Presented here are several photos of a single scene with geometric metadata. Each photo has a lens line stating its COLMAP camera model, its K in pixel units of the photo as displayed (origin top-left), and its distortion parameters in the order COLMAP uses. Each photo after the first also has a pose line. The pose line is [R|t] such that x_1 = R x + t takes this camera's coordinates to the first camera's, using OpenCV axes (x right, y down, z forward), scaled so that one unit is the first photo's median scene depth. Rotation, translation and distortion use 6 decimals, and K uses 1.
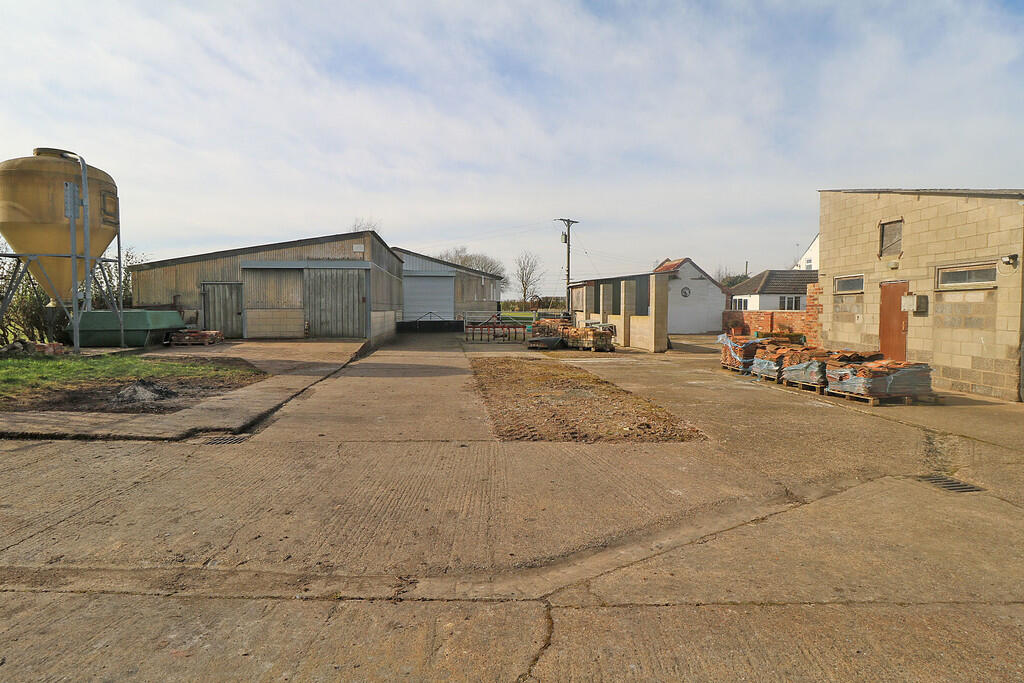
lens RADIAL K [[560.8, 0, 512.3], [0, 560.8, 345.0], [0, 0, 1]] dist [-0.001230, -0.001522]
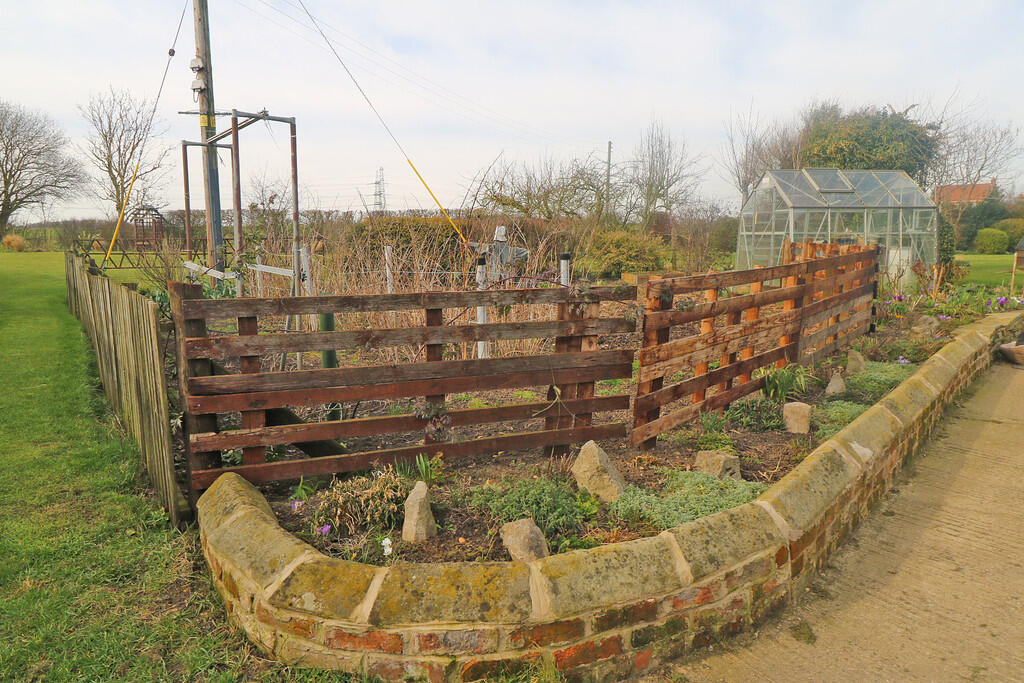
lens RADIAL K [[717.6, 0, 513.0], [0, 717.6, 341.0], [0, 0, 1]] dist [0.003123, -0.005501]
pose [[0.906562, -0.068084, 0.416544, 0.054511], [0.032717, 0.995270, 0.091471, -0.035865], [-0.420802, -0.069296, 0.904502, 0.452559]]
